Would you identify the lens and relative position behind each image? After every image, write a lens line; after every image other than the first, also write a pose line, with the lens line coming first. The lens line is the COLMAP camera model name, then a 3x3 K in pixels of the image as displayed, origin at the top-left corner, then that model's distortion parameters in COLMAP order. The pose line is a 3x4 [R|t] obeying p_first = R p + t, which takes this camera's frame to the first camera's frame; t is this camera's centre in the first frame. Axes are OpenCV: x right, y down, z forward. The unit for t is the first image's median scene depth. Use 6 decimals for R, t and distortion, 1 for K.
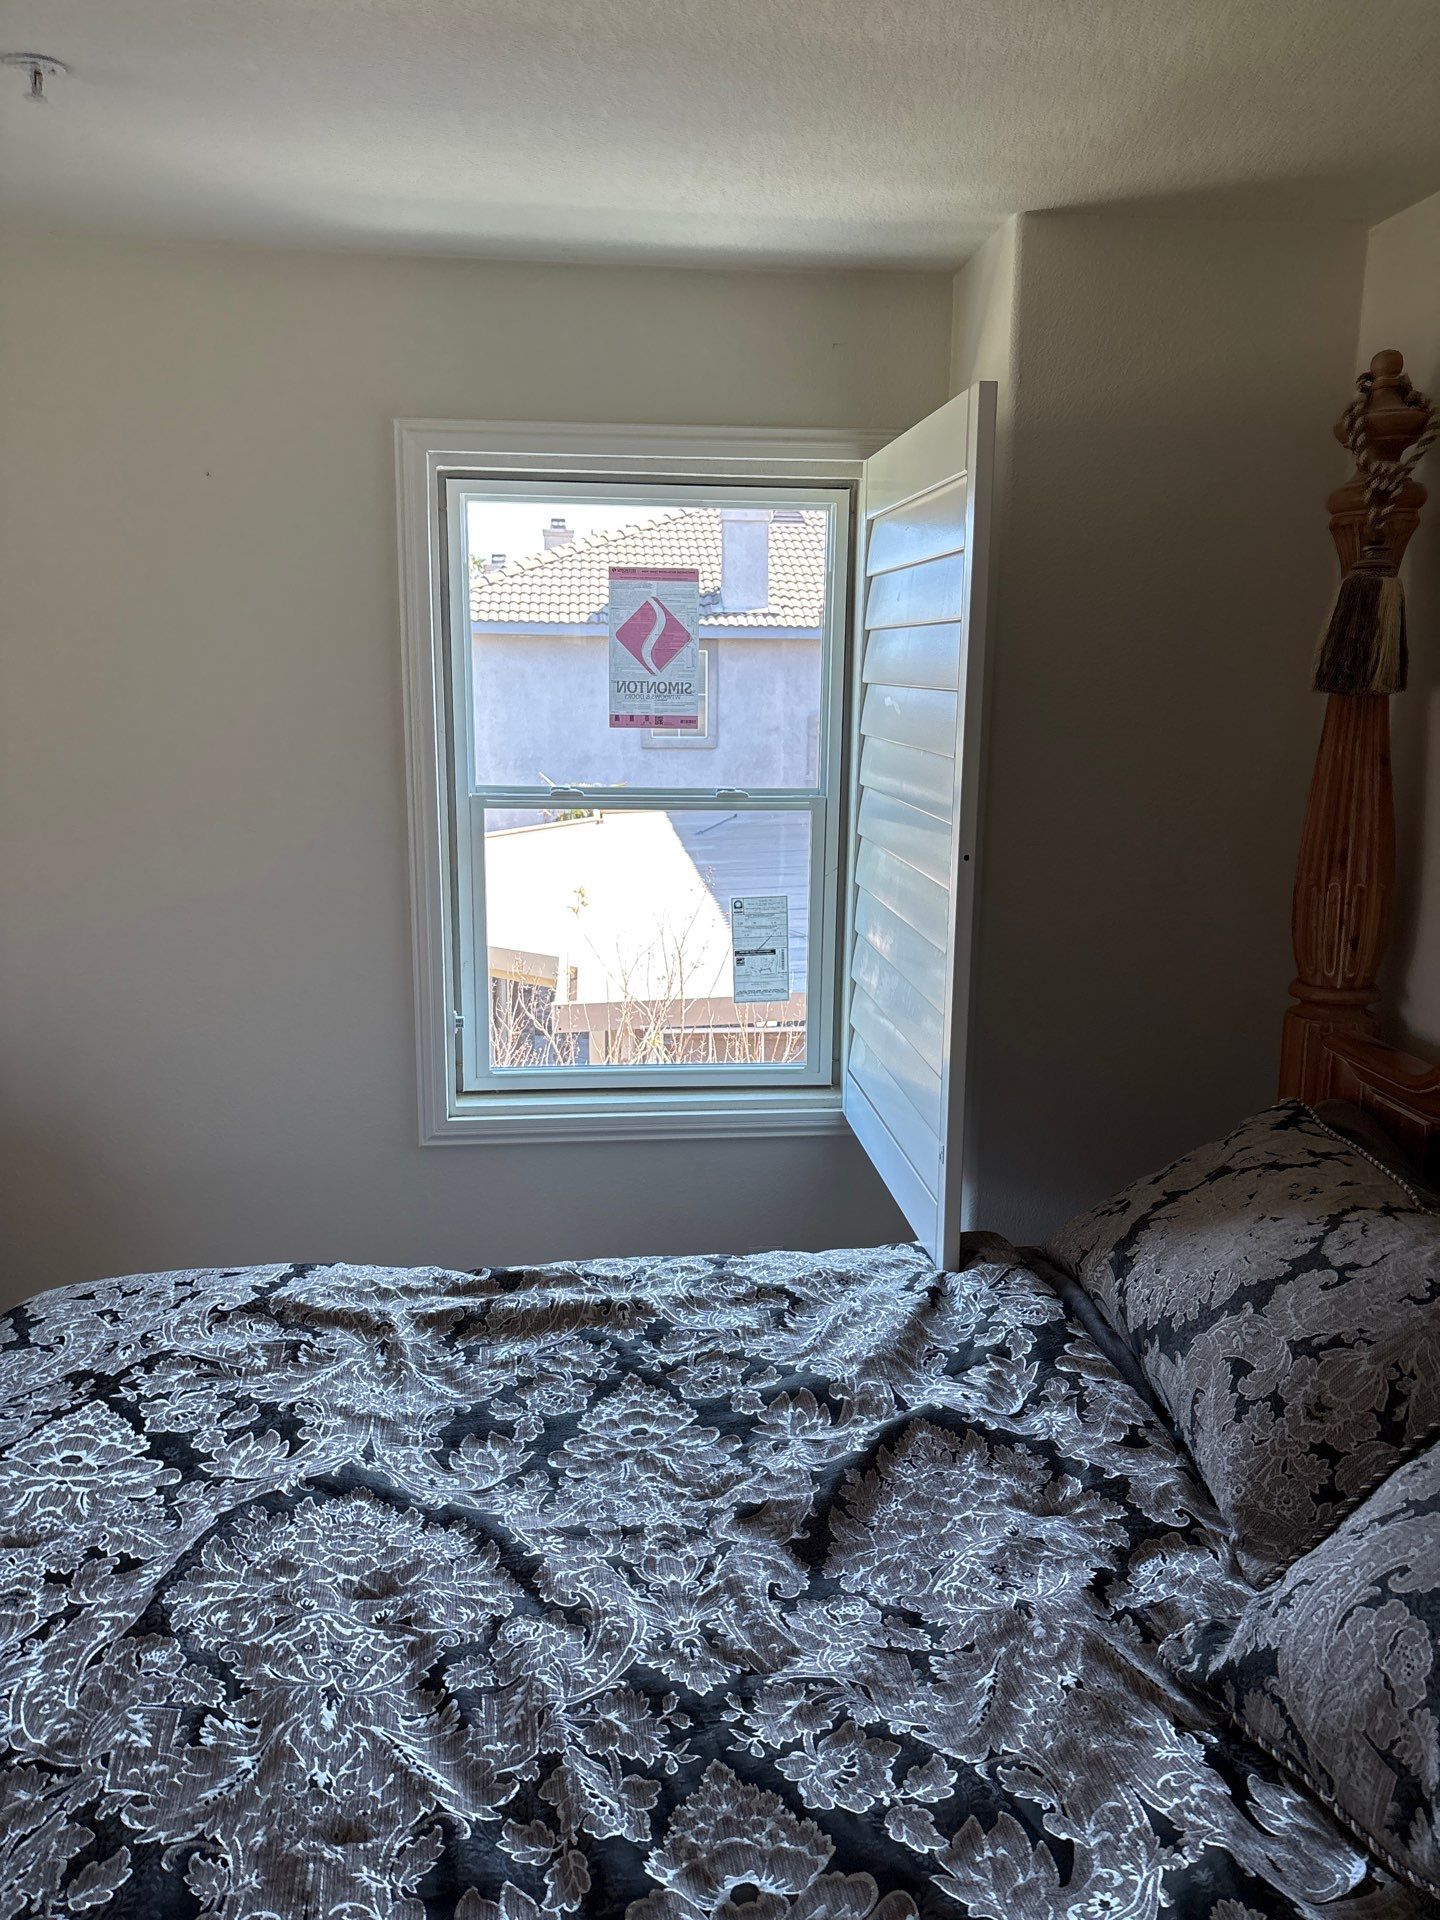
lens RADIAL K [[1425.3, 0, 720.0], [0, 1425.3, 960.0], [0, 0, 1]] dist [0.039650, -0.045492]
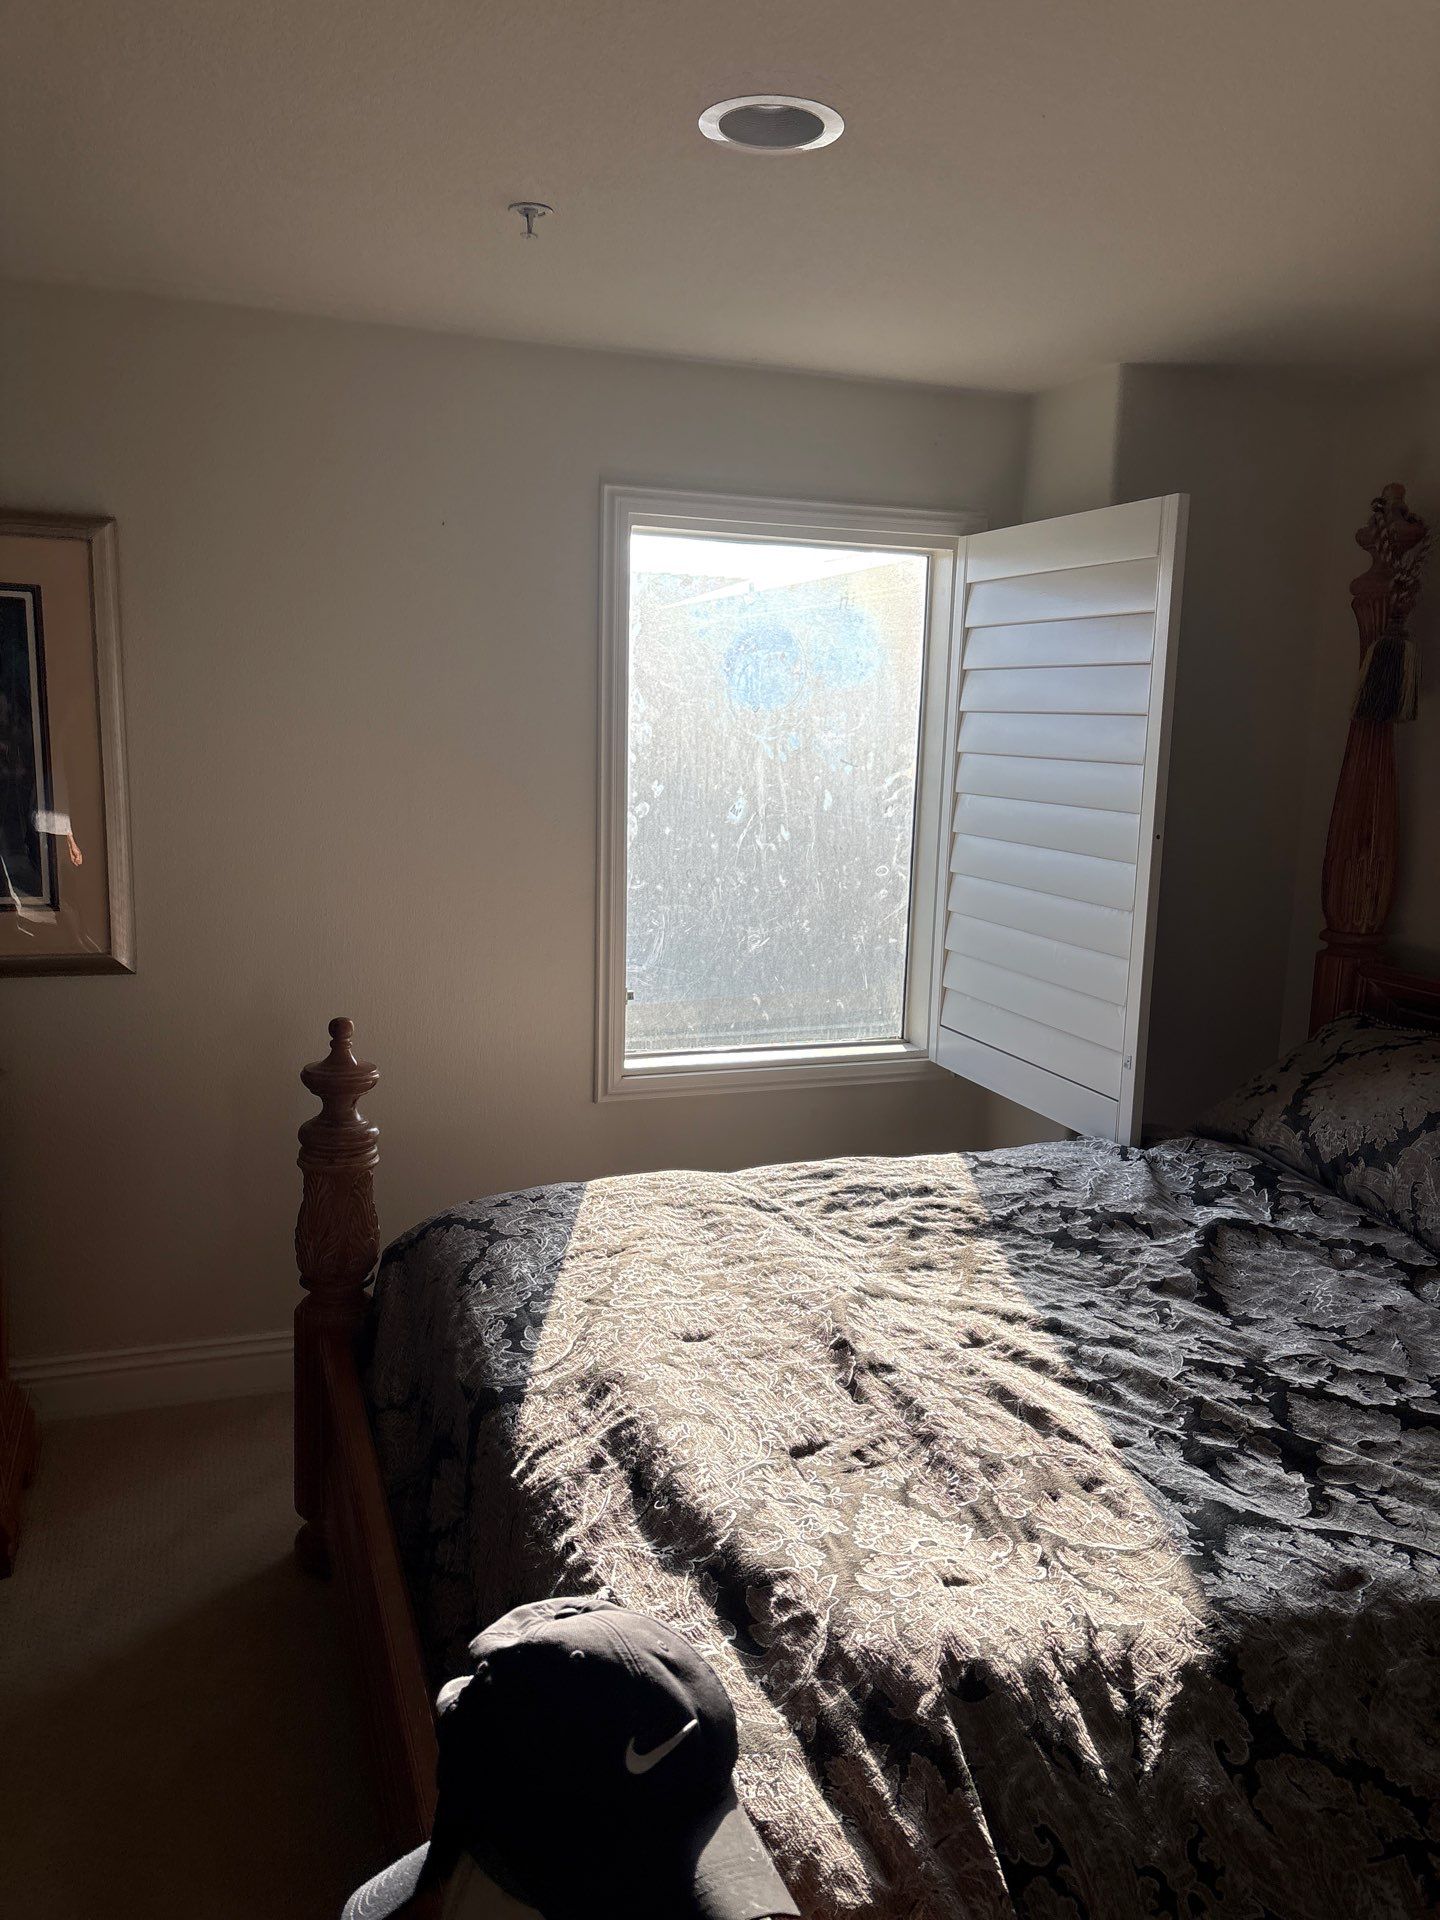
lens RADIAL K [[1425.3, 0, 720.0], [0, 1425.3, 960.0], [0, 0, 1]] dist [0.039650, -0.045492]
pose [[0.969061, -0.025886, 0.245461, -0.620341], [0.032844, 0.999165, -0.024293, 0.070524], [-0.244628, 0.031604, 0.969102, -0.233578]]
